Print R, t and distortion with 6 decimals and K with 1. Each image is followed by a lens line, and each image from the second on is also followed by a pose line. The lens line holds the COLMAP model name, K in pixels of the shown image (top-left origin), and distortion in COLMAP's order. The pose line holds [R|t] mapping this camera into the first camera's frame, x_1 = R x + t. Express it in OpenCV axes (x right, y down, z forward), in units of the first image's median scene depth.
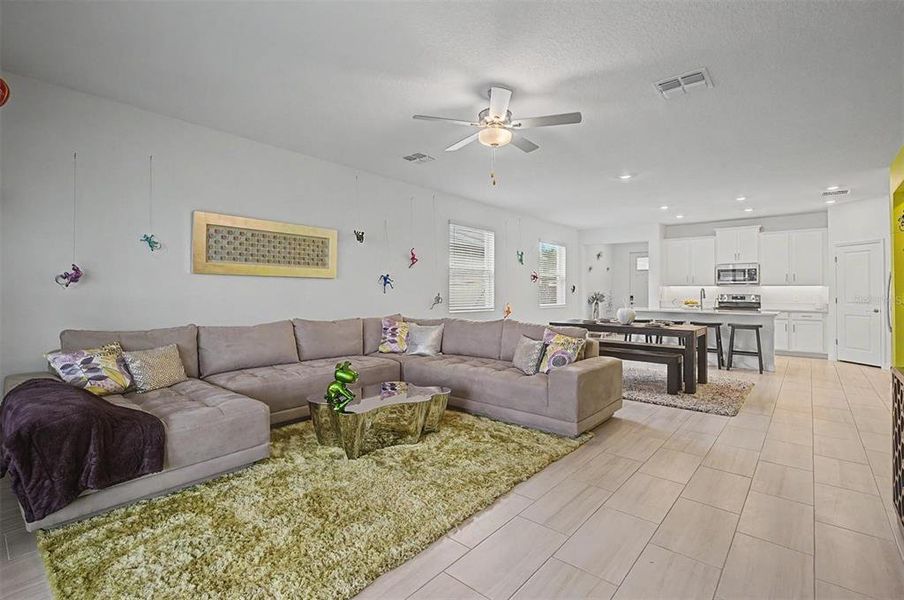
lens RADIAL K [[415.6, 0, 448.7], [0, 415.6, 286.8], [0, 0, 1]] dist [-0.001210, -0.000664]
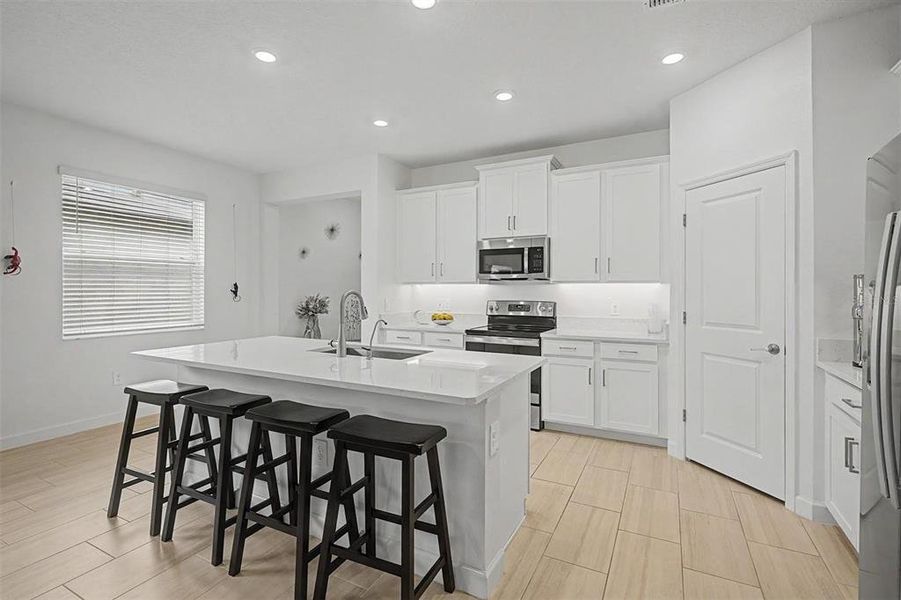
lens RADIAL K [[420.9, 0, 449.0], [0, 420.9, 293.3], [0, 0, 1]] dist [-0.001799, -0.000283]
pose [[0.972883, -0.005741, 0.231228, 0.526808], [0.001526, 0.999830, 0.018402, -0.000020], [-0.231294, -0.017550, 0.972726, 0.559290]]
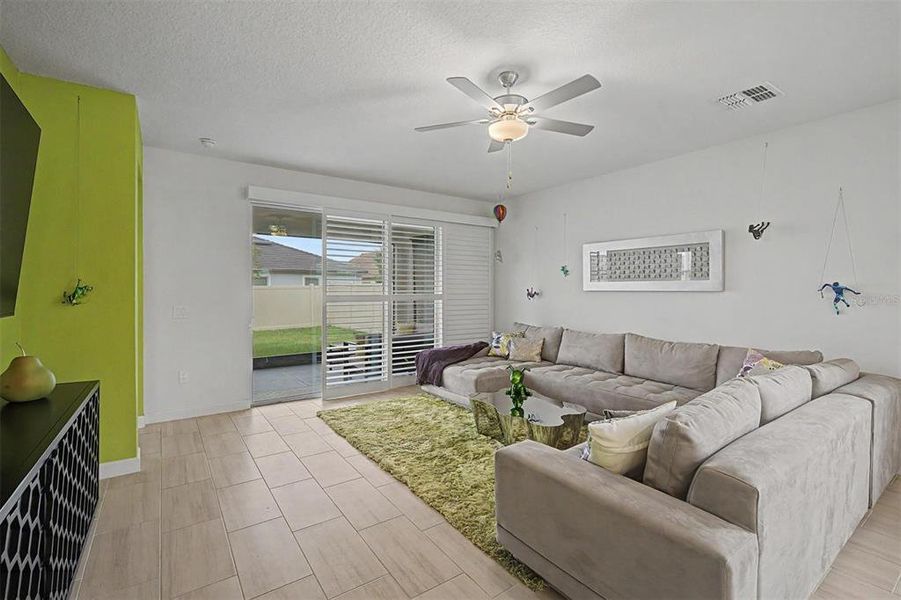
lens RADIAL K [[408.4, 0, 450.5], [0, 408.4, 300.0], [0, 0, 1]] dist [-0.004466, -0.000556]
pose [[-0.245665, 0.016113, -0.969221, 0.365932], [0.006455, 0.999867, 0.014986, -0.011206], [0.969333, -0.002575, -0.245736, 0.419090]]
